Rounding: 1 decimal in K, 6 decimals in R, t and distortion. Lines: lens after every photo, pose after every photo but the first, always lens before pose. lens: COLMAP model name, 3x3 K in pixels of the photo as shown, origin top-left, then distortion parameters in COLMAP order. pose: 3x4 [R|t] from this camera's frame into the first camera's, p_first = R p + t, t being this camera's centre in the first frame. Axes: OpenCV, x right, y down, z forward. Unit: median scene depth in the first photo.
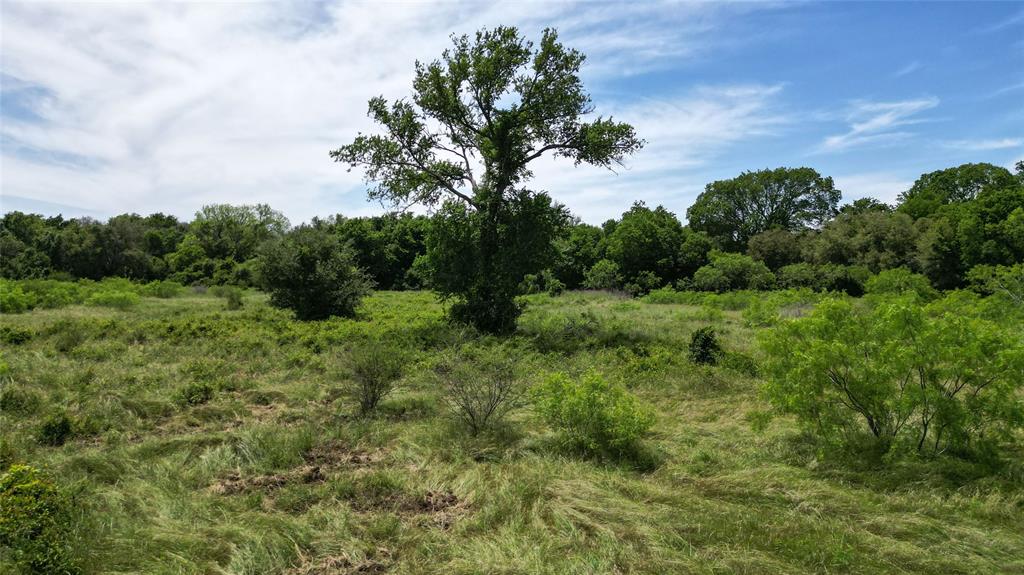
lens RADIAL K [[721.7, 0, 504.7], [0, 721.7, 288.6], [0, 0, 1]] dist [0.010374, 0.000811]
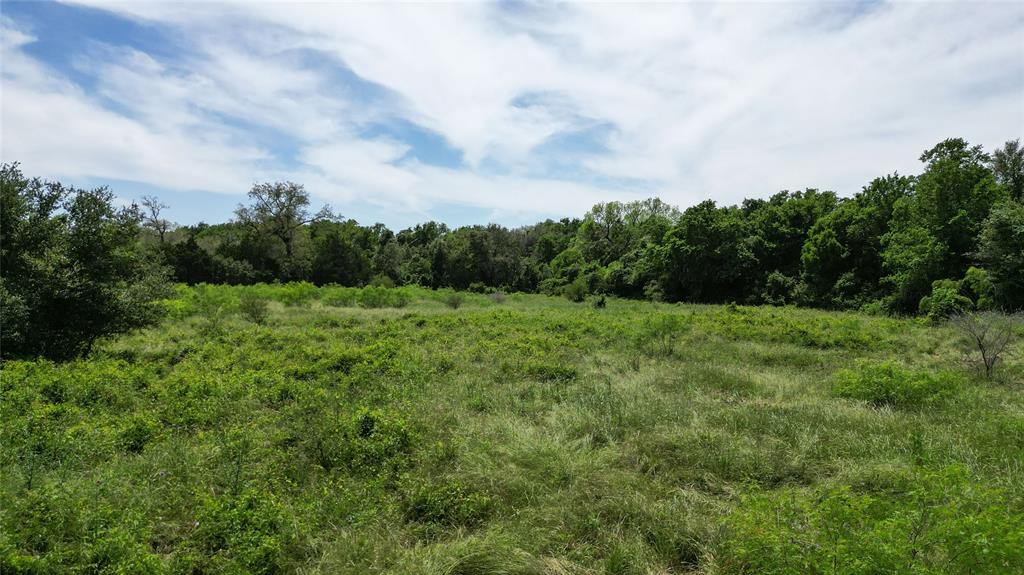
lens RADIAL K [[721.7, 0, 504.7], [0, 721.7, 288.6], [0, 0, 1]] dist [0.010374, 0.000811]
pose [[0.734927, 0.010977, -0.678057, 0.133936], [-0.023598, 0.999677, -0.009394, -0.000458], [0.677735, 0.022904, 0.734949, 0.344343]]
